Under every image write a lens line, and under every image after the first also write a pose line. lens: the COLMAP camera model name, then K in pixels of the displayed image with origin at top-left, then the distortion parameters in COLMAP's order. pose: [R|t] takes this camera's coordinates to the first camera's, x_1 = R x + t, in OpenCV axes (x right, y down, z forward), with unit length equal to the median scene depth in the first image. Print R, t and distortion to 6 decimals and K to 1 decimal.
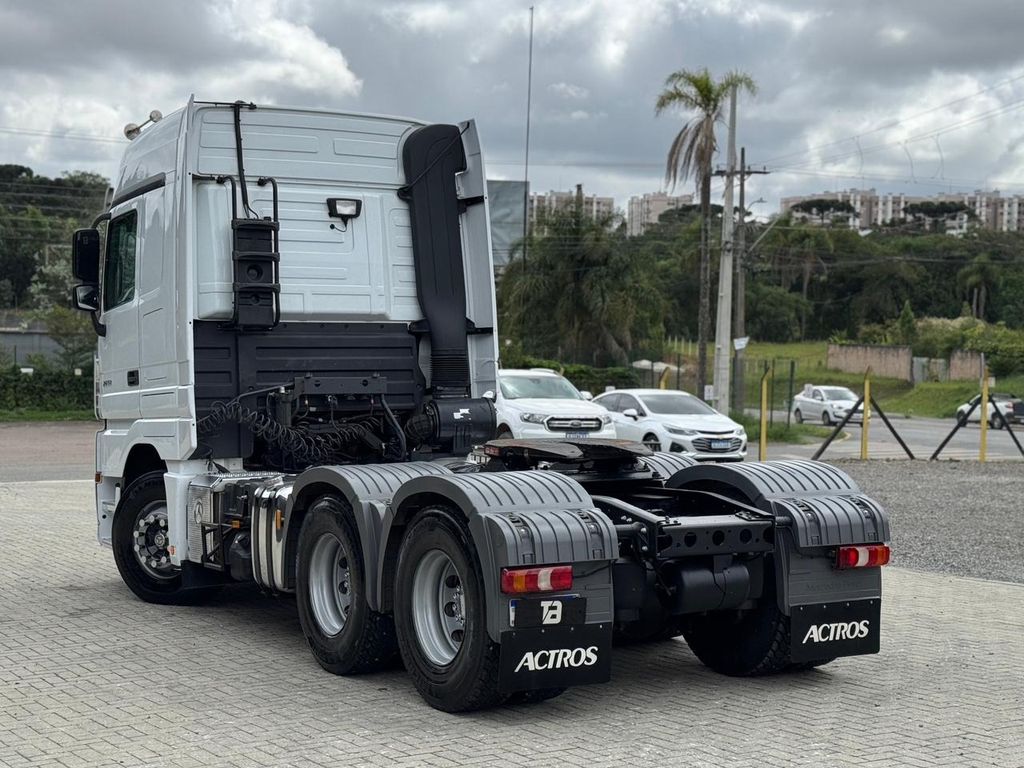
lens RADIAL K [[1357.6, 0, 561.9], [0, 1357.6, 386.6], [0, 0, 1]] dist [0.112199, -0.011650]
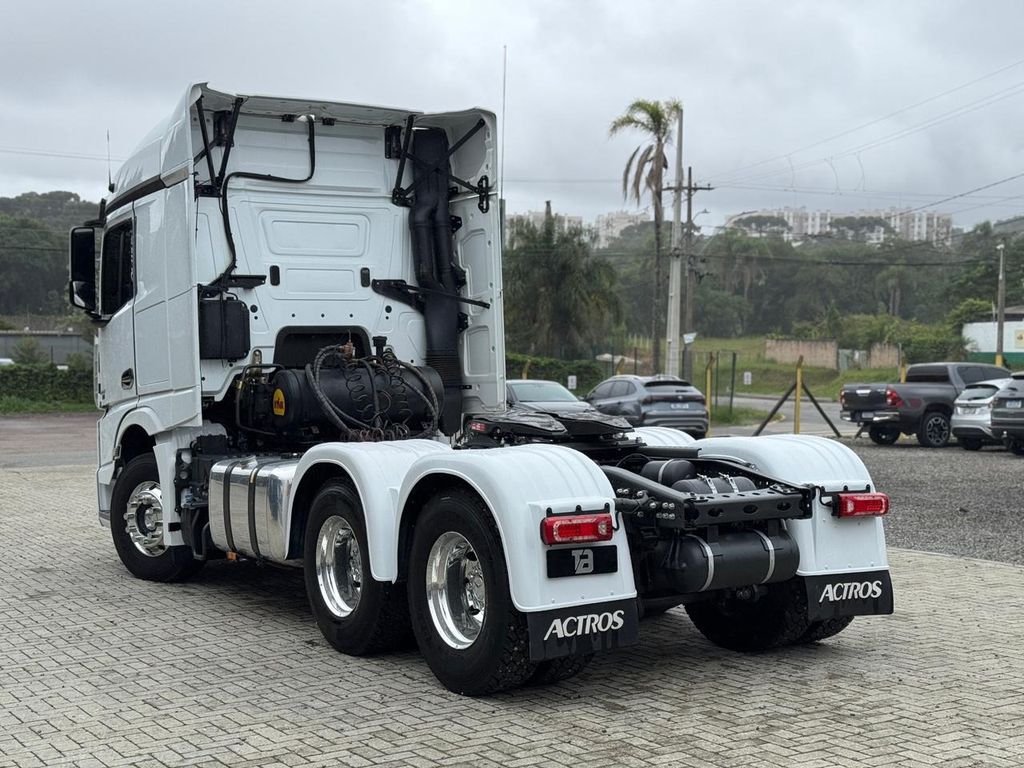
lens RADIAL K [[1419.4, 0, 512.0], [0, 1419.4, 384.0], [0, 0, 1]] dist [0.143547, -0.033930]
pose [[0.999664, -0.010344, 0.023766, -0.049813], [0.010043, 0.999868, 0.012737, -0.010434], [-0.023894, -0.012494, 0.999636, -0.207884]]
